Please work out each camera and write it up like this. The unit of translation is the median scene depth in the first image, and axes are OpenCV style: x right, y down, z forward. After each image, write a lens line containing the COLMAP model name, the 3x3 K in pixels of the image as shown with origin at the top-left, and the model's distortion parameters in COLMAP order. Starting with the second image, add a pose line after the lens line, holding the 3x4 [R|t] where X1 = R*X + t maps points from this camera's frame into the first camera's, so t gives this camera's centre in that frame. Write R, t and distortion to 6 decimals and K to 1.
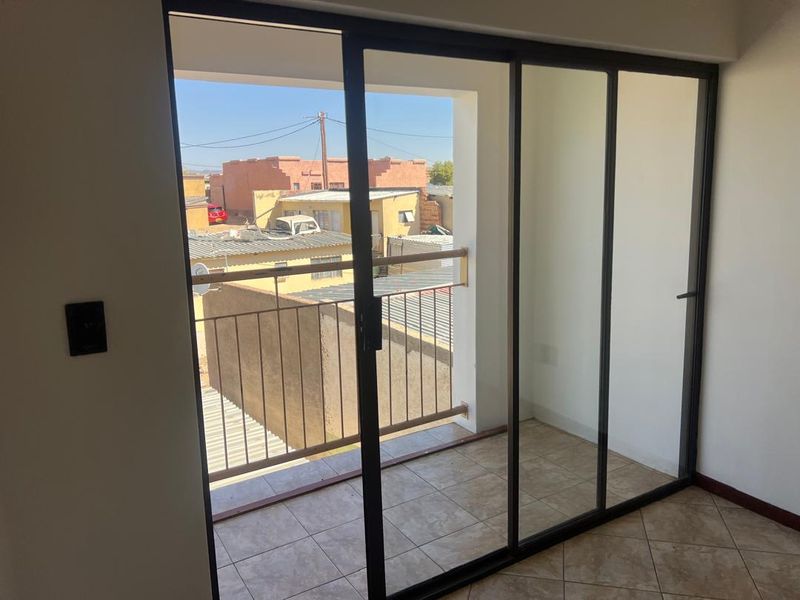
lens RADIAL K [[611.9, 0, 400.2], [0, 611.9, 297.9], [0, 0, 1]] dist [0.006754, -0.000646]
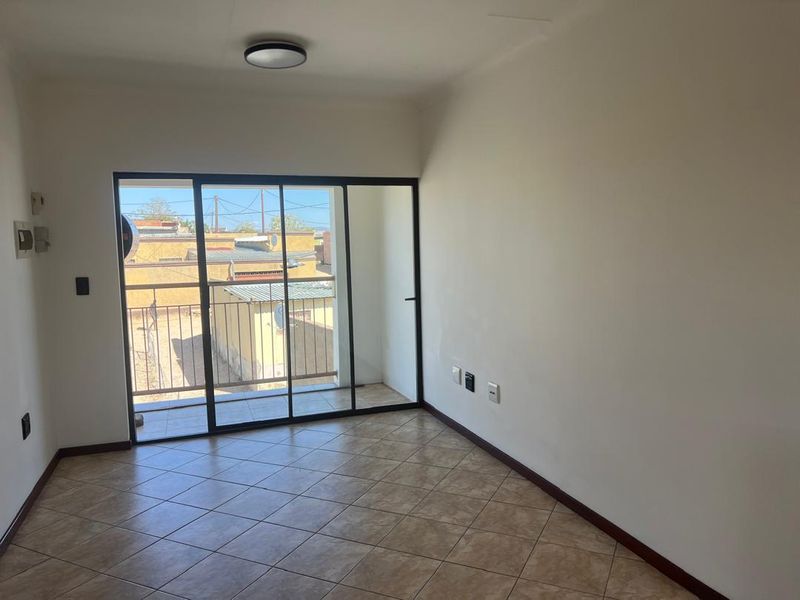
lens RADIAL K [[611.9, 0, 400.2], [0, 611.9, 297.9], [0, 0, 1]] dist [0.006754, -0.000646]
pose [[0.980182, 0.018287, -0.197251, 0.653275], [-0.035853, 0.995662, -0.085858, 0.125532], [0.194825, 0.091229, 0.976586, -0.659682]]
